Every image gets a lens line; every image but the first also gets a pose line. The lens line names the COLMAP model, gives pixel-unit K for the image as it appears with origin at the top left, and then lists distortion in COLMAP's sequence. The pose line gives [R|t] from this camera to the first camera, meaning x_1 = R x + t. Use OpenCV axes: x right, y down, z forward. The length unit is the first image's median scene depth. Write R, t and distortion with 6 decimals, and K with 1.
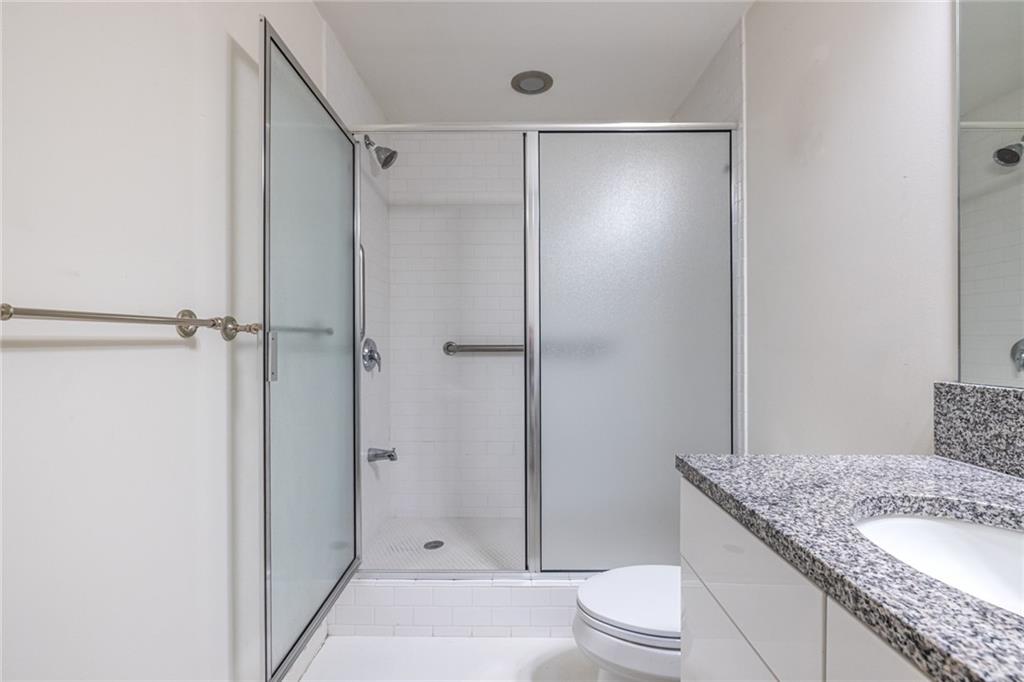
lens RADIAL K [[451.8, 0, 544.1], [0, 451.8, 342.9], [0, 0, 1]] dist [-0.007111, 0.002559]
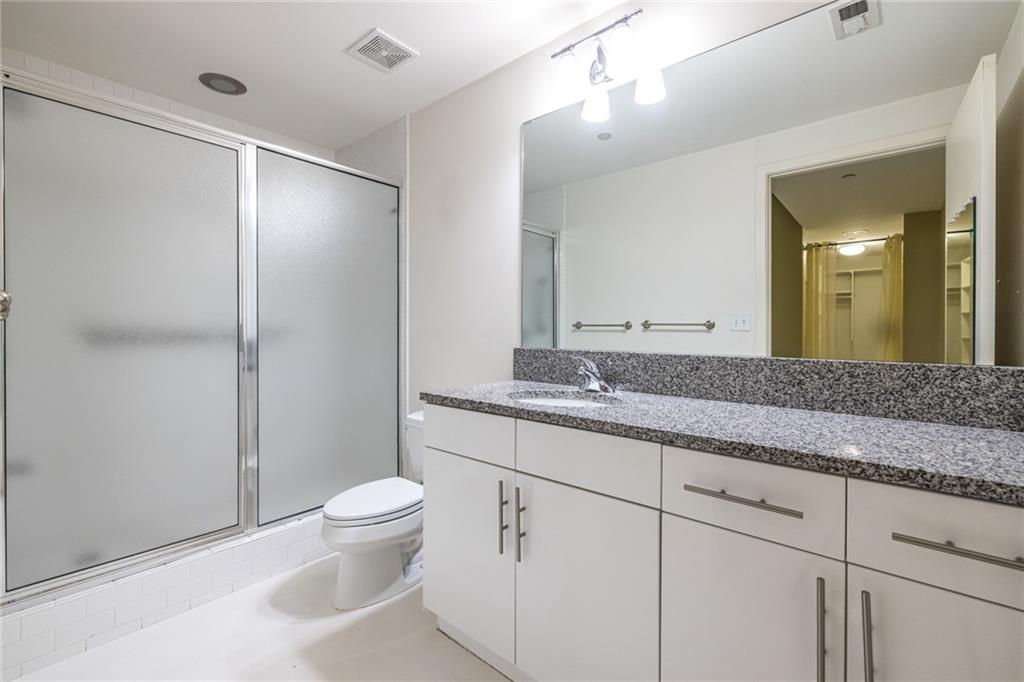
lens RADIAL K [[434.8, 0, 516.5], [0, 434.8, 336.8], [0, 0, 1]] dist [0.004835, -0.000251]
pose [[0.643678, -0.010916, 0.765219, -0.790536], [-0.001754, 0.999875, 0.015739, -0.001559], [-0.765295, -0.011473, 0.643578, -0.412930]]
